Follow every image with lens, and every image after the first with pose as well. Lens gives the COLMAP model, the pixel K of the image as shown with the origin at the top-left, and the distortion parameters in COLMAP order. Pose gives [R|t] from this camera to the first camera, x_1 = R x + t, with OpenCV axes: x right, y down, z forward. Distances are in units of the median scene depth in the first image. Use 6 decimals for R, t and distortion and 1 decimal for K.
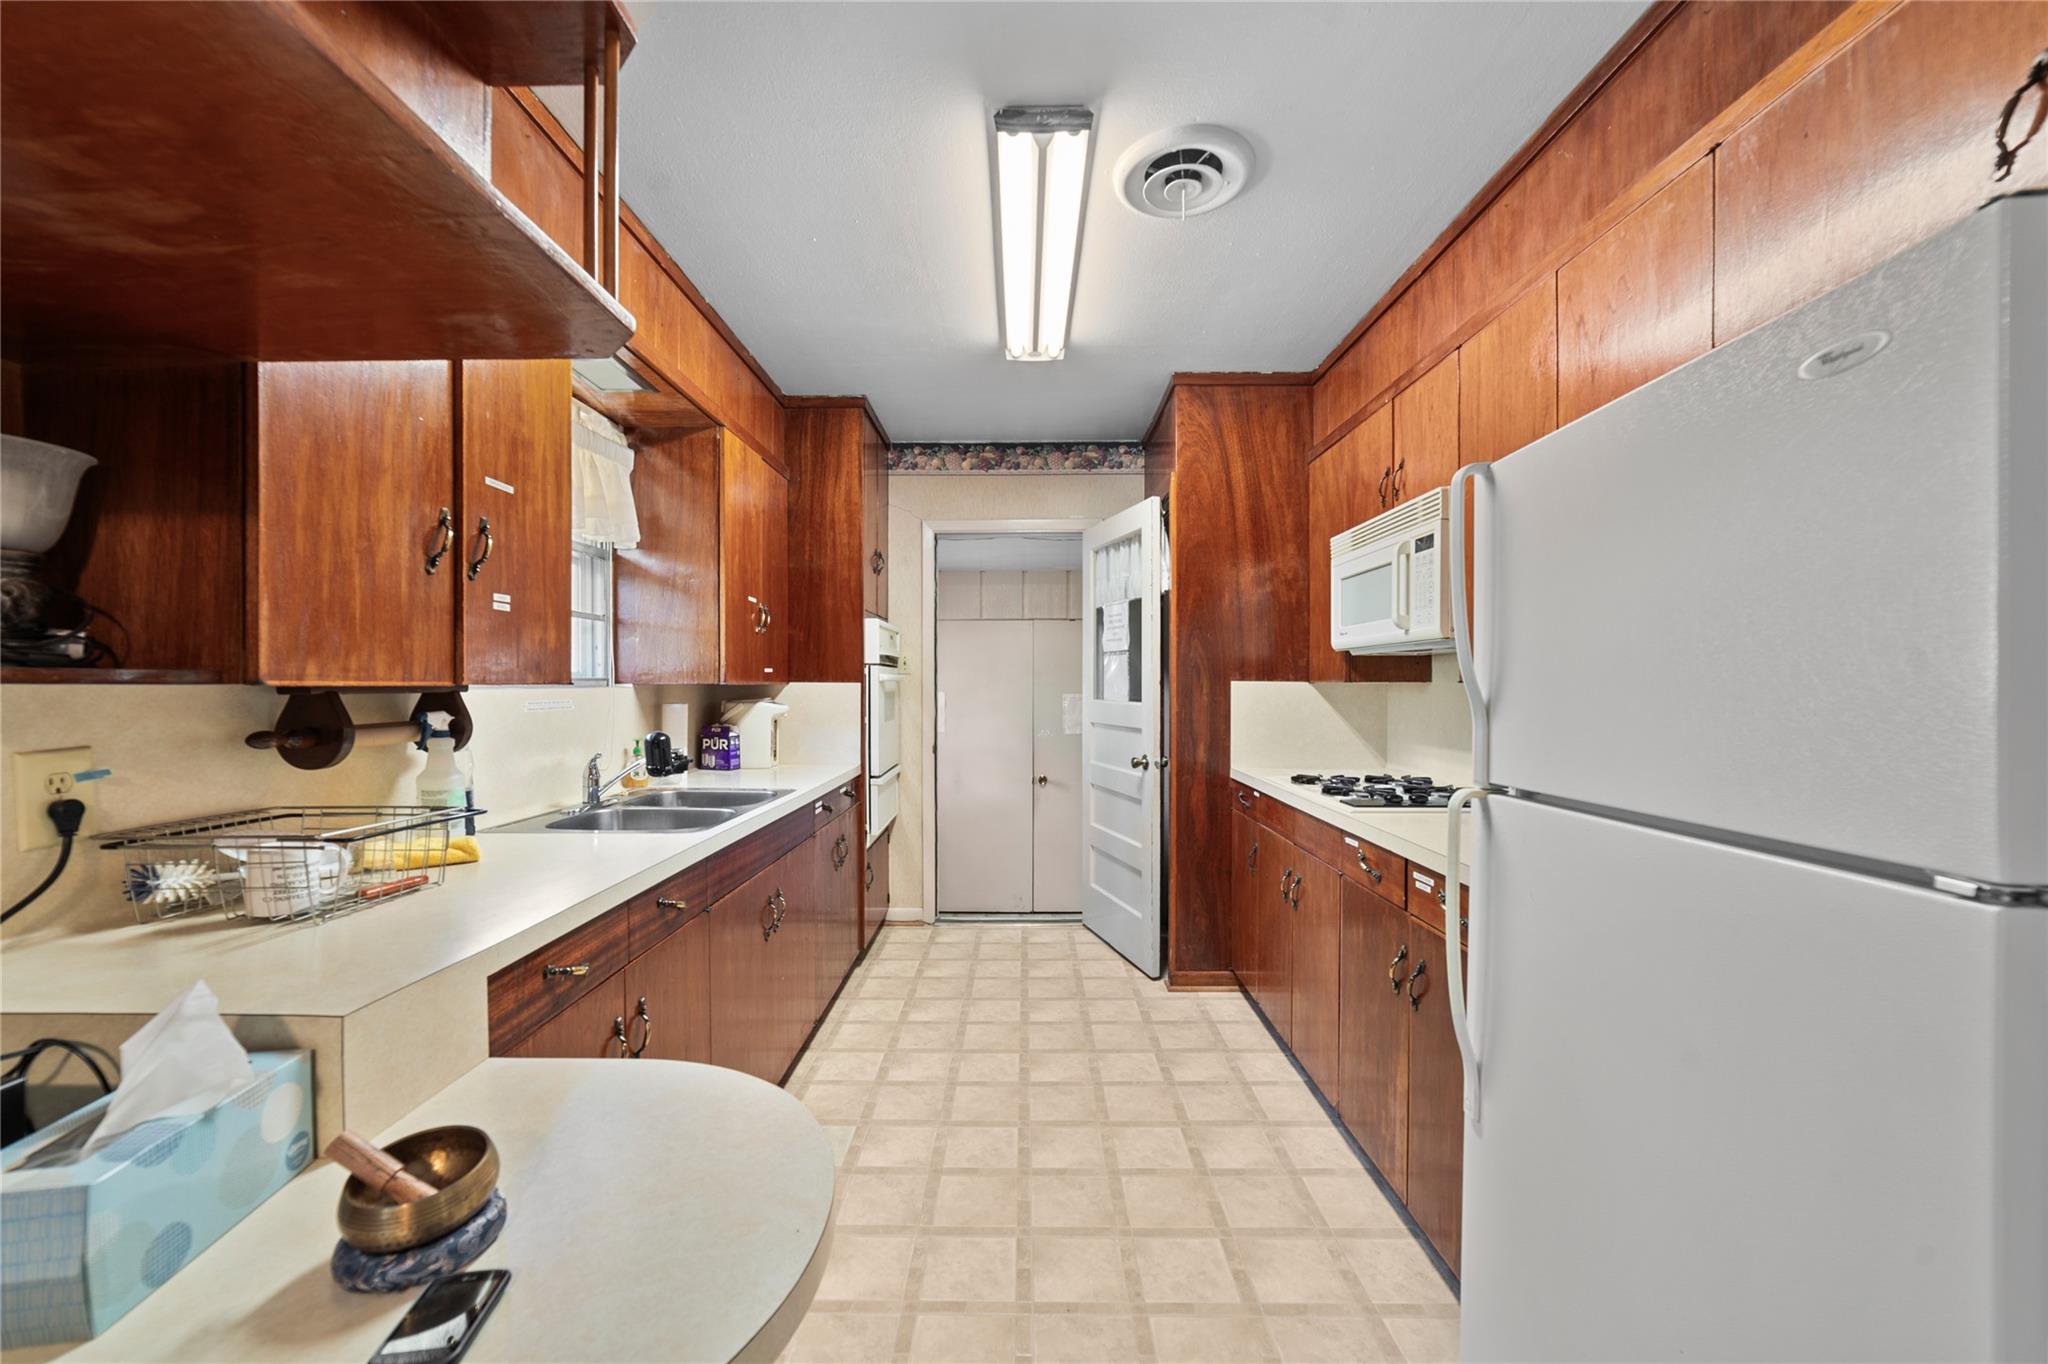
lens RADIAL K [[806.1, 0, 1016.3], [0, 806.1, 687.8], [0, 0, 1]] dist [-0.012924, 0.003493]
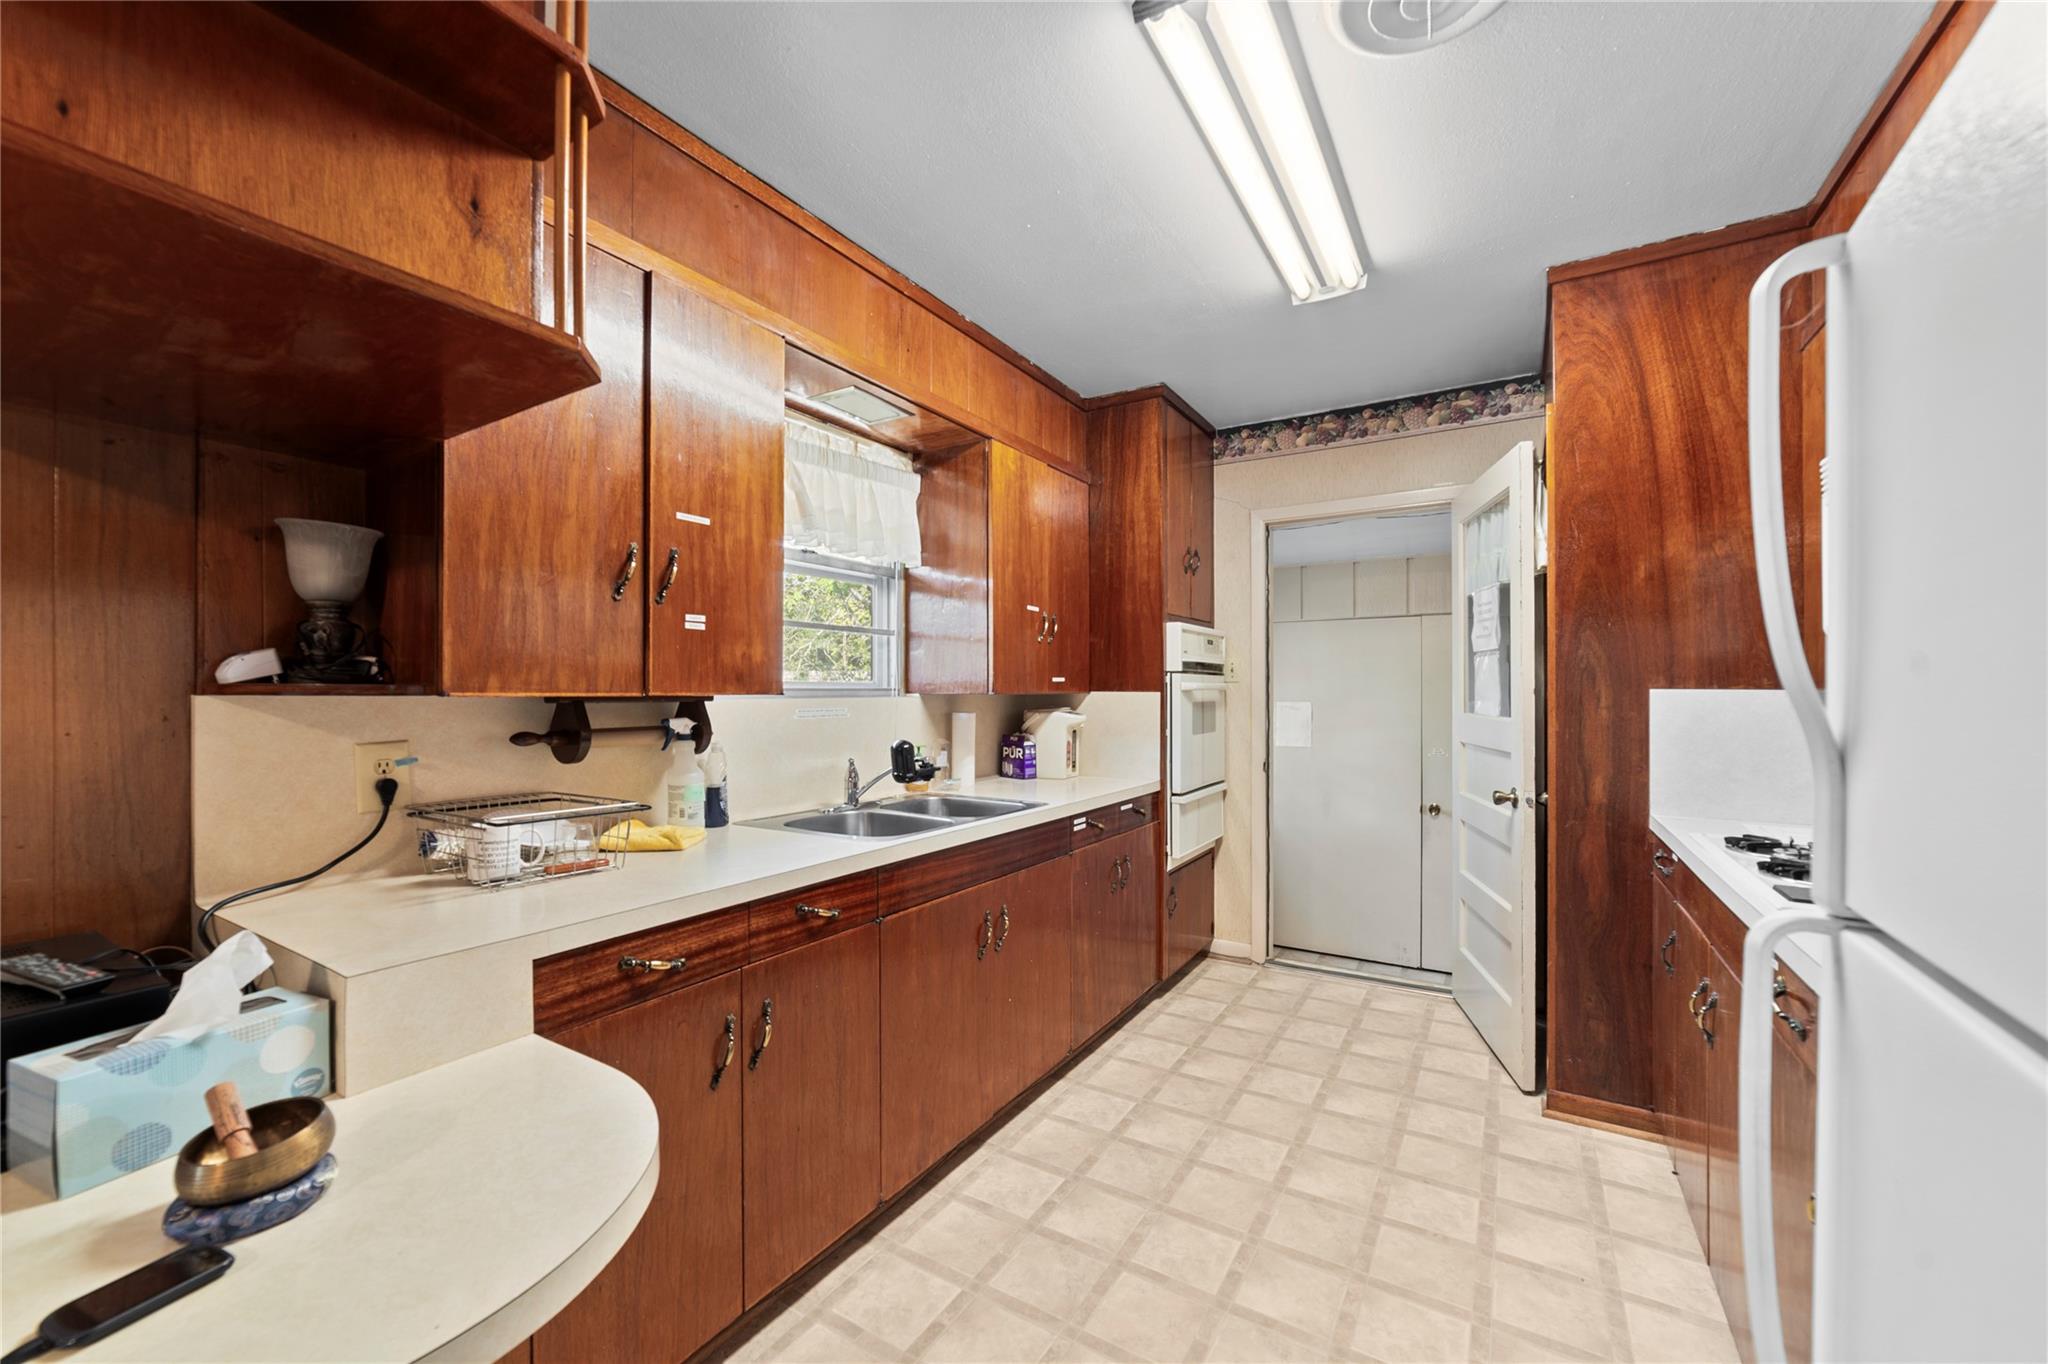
lens RADIAL K [[806.1, 0, 1016.6], [0, 806.1, 687.4], [0, 0, 1]] dist [-0.012924, 0.003493]
pose [[0.854398, -0.004126, -0.519603, 0.175368], [-0.001507, 0.999945, -0.010418, -0.002040], [0.519617, 0.009684, 0.854345, 0.143010]]
